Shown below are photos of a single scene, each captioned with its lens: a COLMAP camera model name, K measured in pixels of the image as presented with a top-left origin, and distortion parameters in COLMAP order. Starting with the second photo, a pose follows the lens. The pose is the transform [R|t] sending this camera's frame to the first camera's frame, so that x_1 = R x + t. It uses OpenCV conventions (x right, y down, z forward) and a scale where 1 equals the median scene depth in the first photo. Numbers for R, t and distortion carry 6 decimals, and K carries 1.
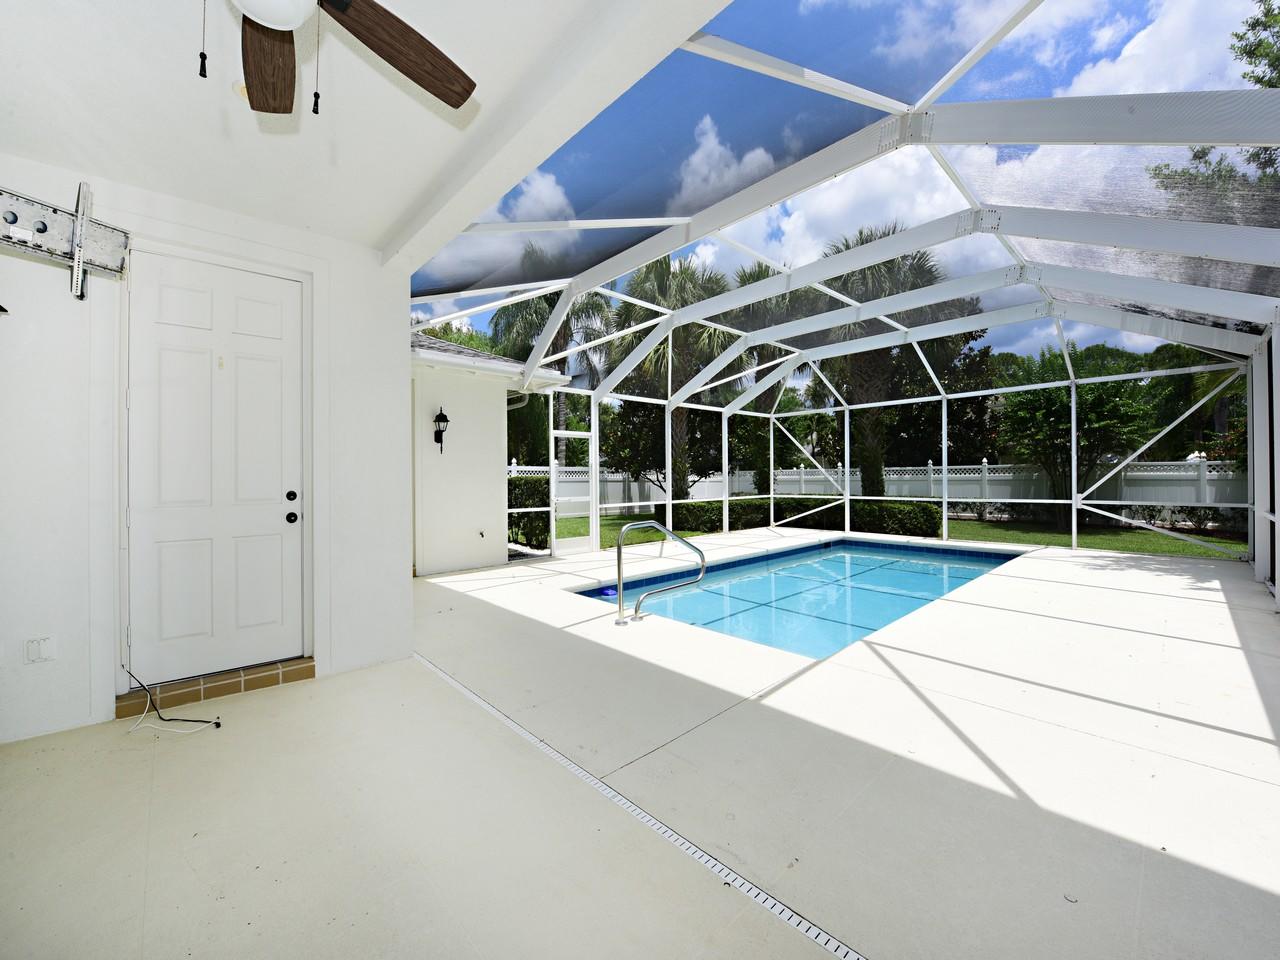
lens RADIAL K [[513.5, 0, 635.5], [0, 513.5, 479.9], [0, 0, 1]] dist [-0.019495, -0.000562]
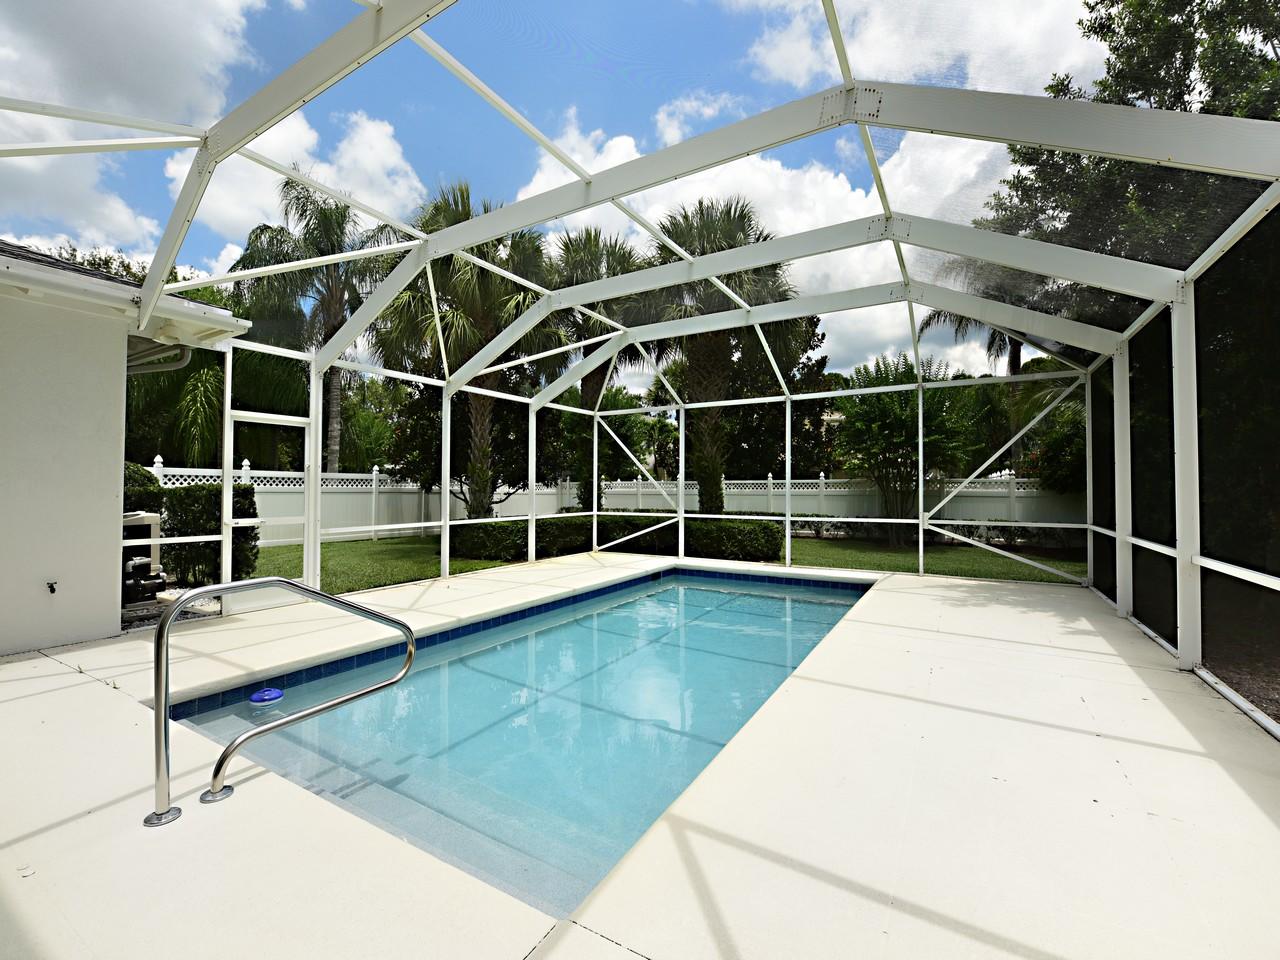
lens RADIAL K [[536.6, 0, 643.7], [0, 536.6, 479.8], [0, 0, 1]] dist [-0.013662, -0.000212]
pose [[0.955684, 0.016239, 0.293946, 0.098378], [-0.009712, 0.999673, -0.023651, -0.001834], [-0.294234, 0.019748, 0.955530, 0.187372]]
